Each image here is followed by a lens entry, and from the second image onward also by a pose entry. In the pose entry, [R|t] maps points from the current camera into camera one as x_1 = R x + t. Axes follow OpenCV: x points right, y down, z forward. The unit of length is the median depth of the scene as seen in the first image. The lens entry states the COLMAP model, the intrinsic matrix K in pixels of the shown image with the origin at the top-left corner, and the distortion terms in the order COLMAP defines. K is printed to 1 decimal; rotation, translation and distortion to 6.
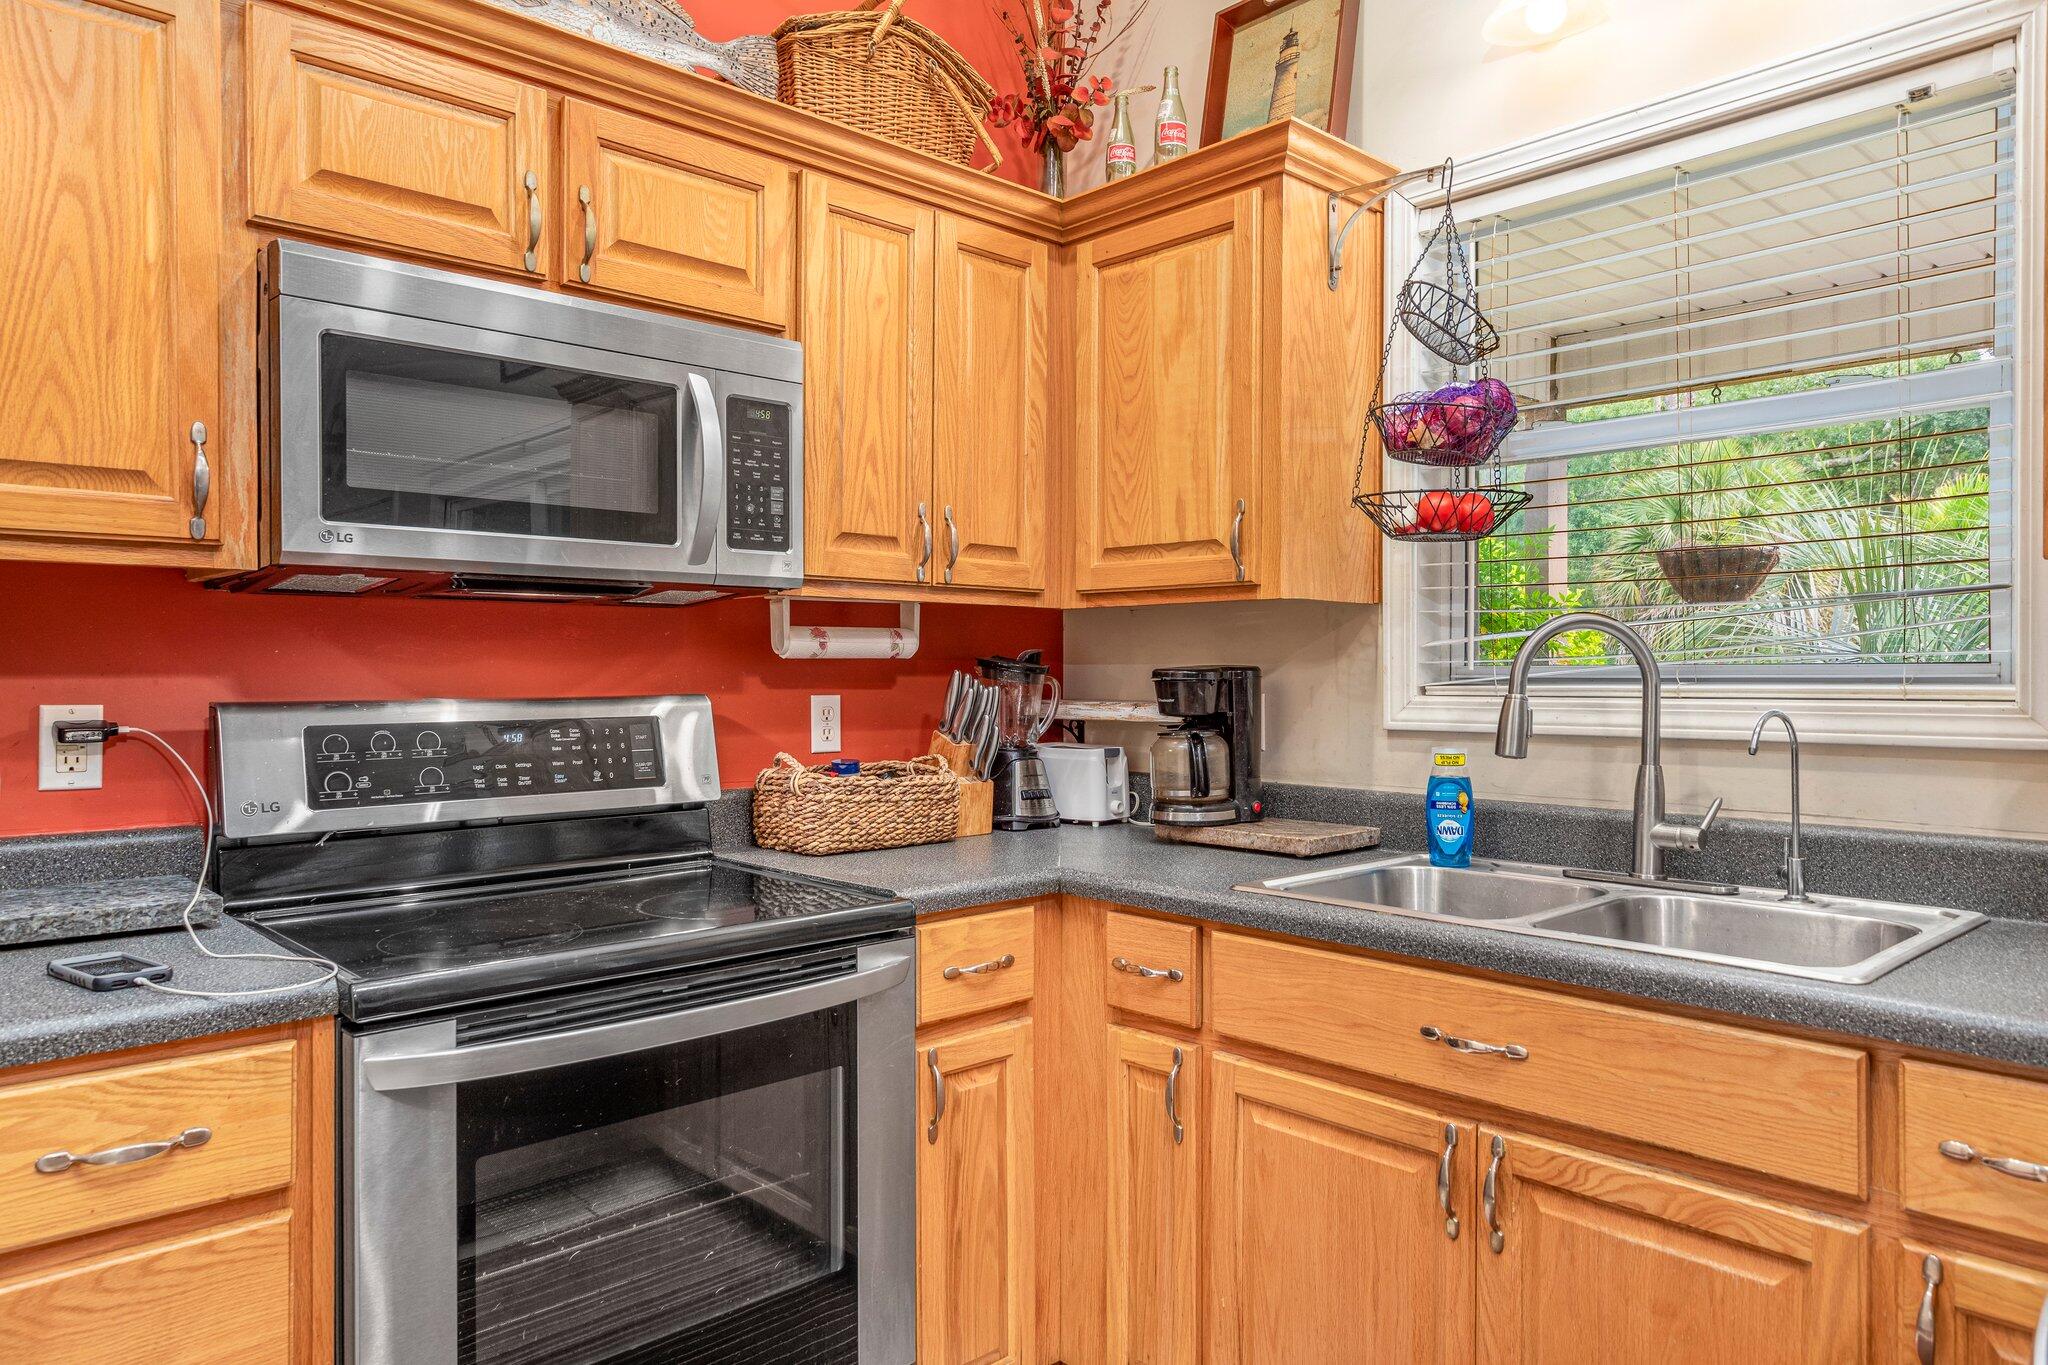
lens RADIAL K [[1327.9, 0, 1028.7], [0, 1327.9, 678.1], [0, 0, 1]] dist [-0.000759, 0.000469]
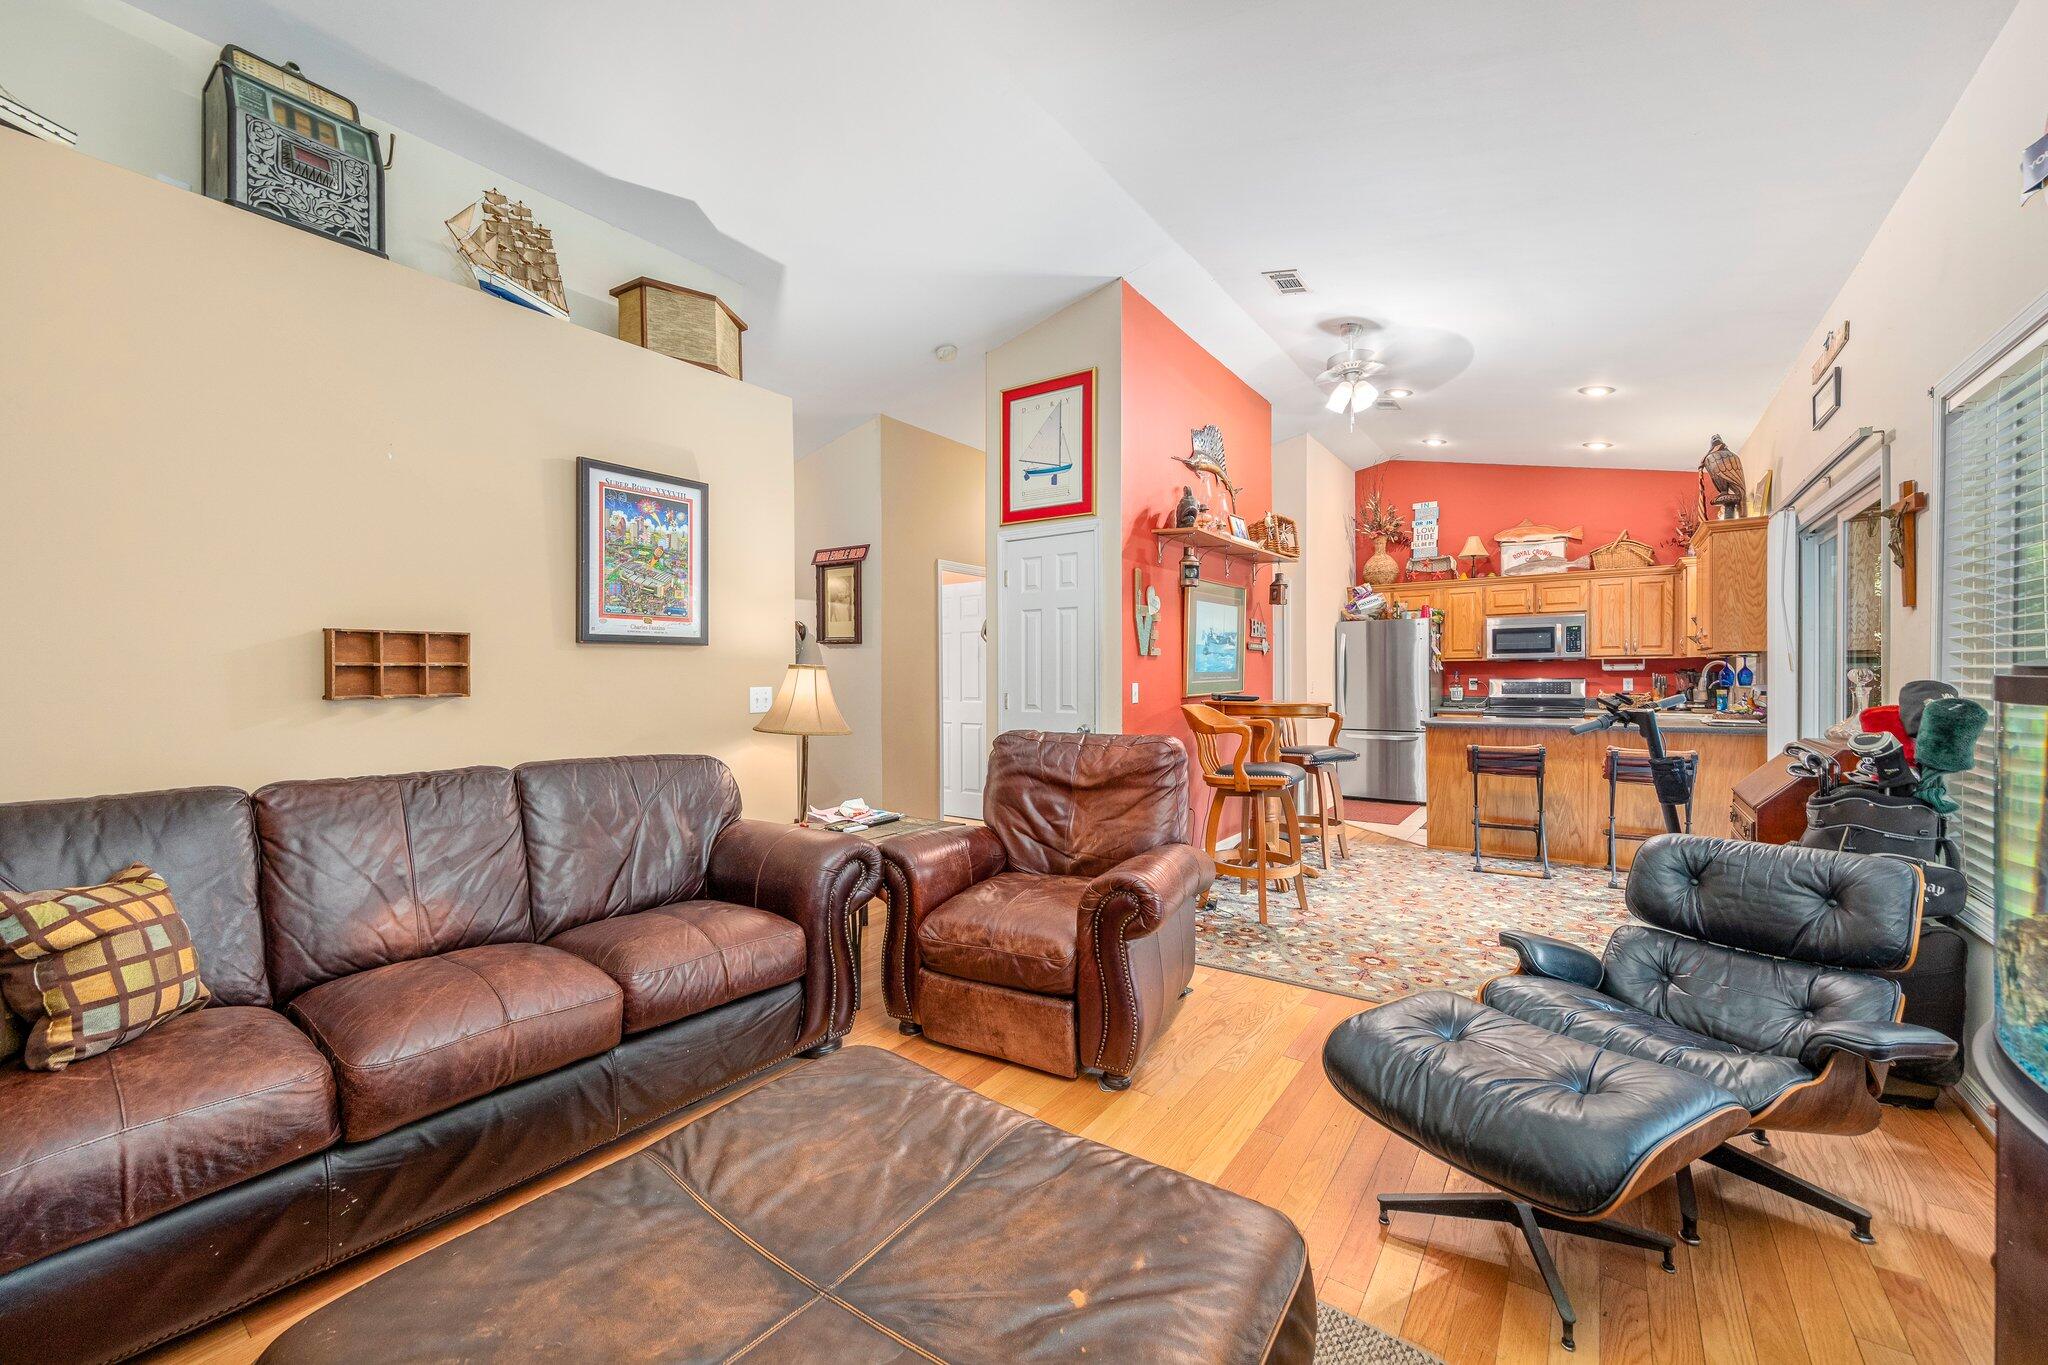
lens RADIAL K [[807.0, 0, 1014.3], [0, 807.0, 678.8], [0, 0, 1]] dist [0.003968, 0.000127]
pose [[0.184337, 0.002328, -0.982860, 2.813917], [0.001443, 0.999995, 0.002639, 0.005246], [0.982862, -0.001905, 0.184333, -2.040921]]
